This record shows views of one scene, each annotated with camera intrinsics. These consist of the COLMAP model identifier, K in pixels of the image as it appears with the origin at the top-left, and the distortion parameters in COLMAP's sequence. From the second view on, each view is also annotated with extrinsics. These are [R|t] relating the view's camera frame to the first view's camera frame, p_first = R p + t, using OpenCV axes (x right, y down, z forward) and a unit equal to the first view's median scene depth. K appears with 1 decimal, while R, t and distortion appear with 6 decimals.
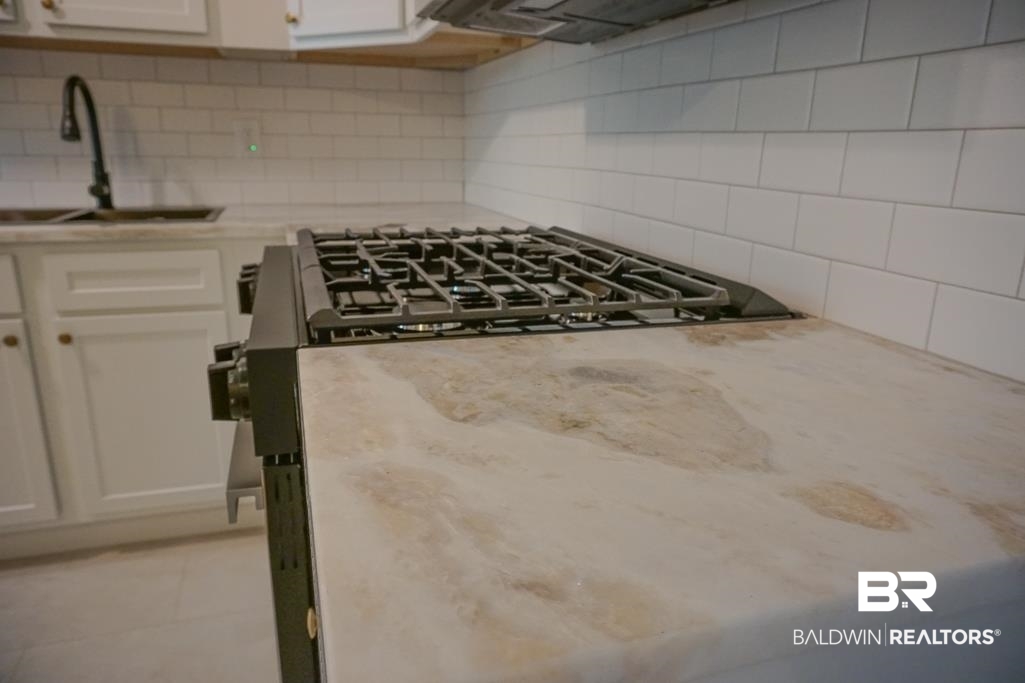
lens RADIAL K [[686.6, 0, 512.5], [0, 686.6, 341.5], [0, 0, 1]] dist [-0.059159, 0.048610]
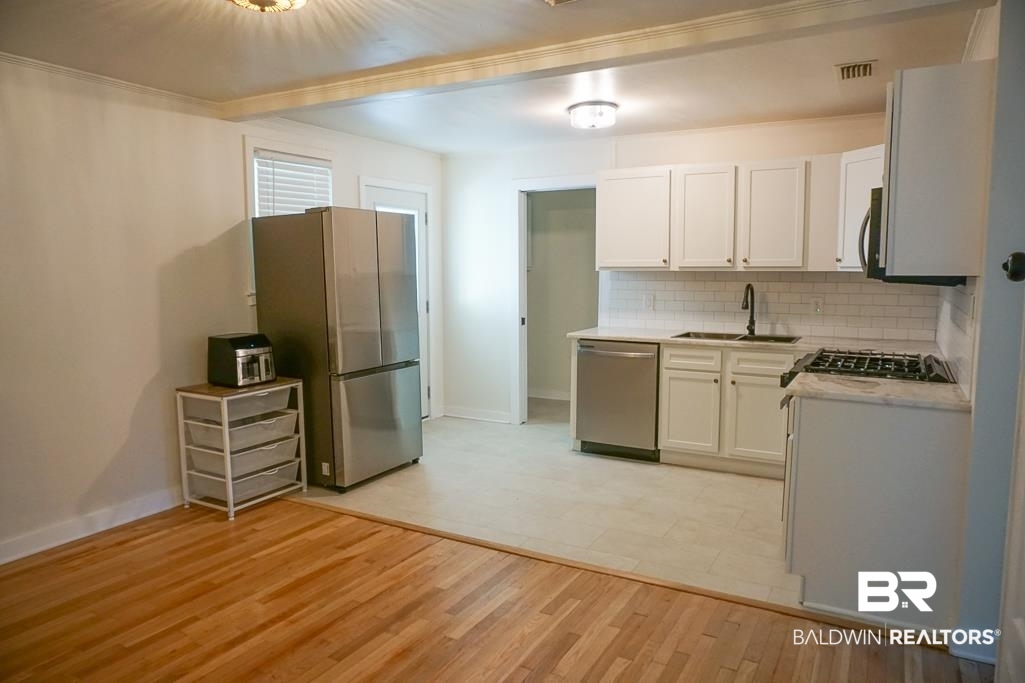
lens RADIAL K [[686.6, 0, 512.5], [0, 686.6, 341.5], [0, 0, 1]] dist [-0.059159, 0.048610]
pose [[0.676022, 0.056985, -0.734675, 0.636359], [-0.182805, 0.978808, -0.092289, 0.215255], [0.713847, 0.196691, 0.672113, -1.293321]]
